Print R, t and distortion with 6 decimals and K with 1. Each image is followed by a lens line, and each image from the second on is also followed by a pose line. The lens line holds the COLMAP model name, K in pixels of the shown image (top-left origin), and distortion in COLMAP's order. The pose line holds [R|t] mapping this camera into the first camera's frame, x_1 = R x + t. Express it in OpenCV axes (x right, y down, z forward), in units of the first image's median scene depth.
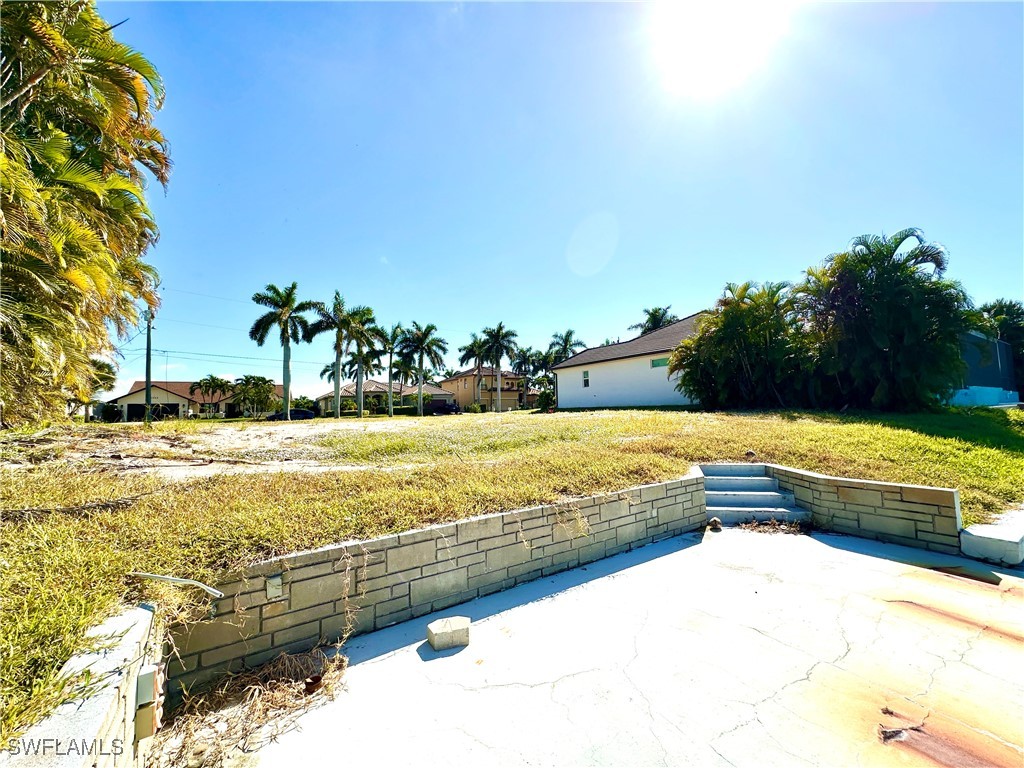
lens RADIAL K [[404.3, 0, 517.0], [0, 404.3, 387.5], [0, 0, 1]] dist [-0.011376, -0.000117]
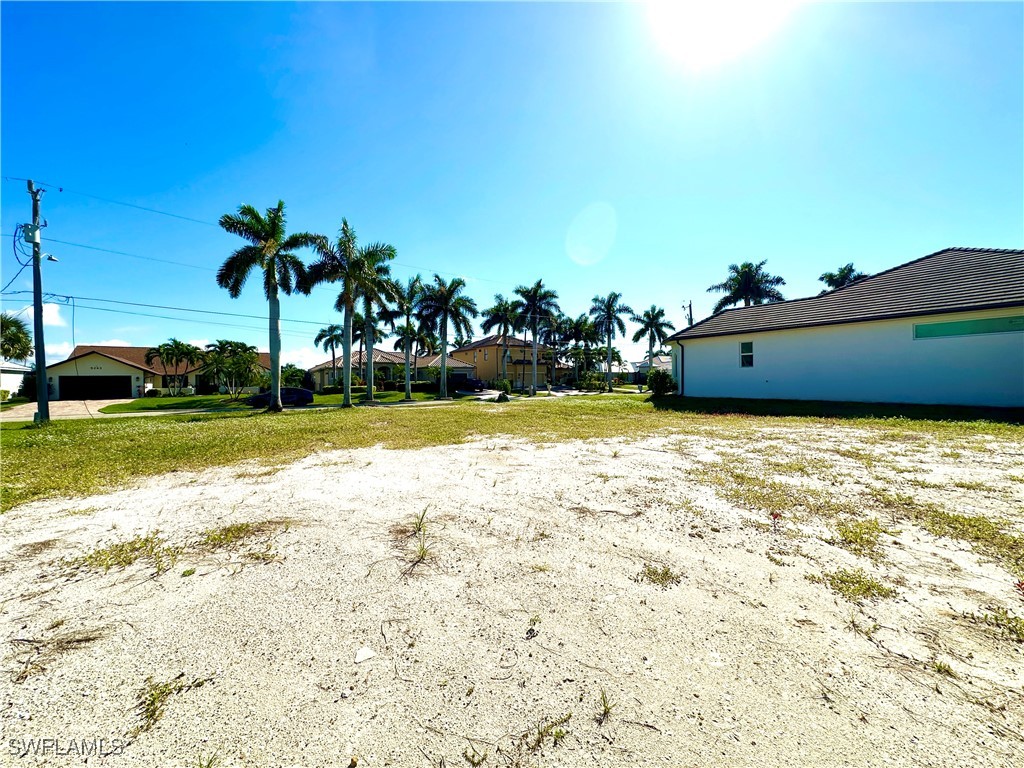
lens RADIAL K [[404.3, 0, 517.0], [0, 404.3, 387.5], [0, 0, 1]] dist [-0.011376, -0.000117]
pose [[0.999508, 0.014002, 0.028081, -0.121705], [-0.016041, 0.997146, 0.073778, -0.005730], [-0.026968, -0.074192, 0.996879, 0.205287]]
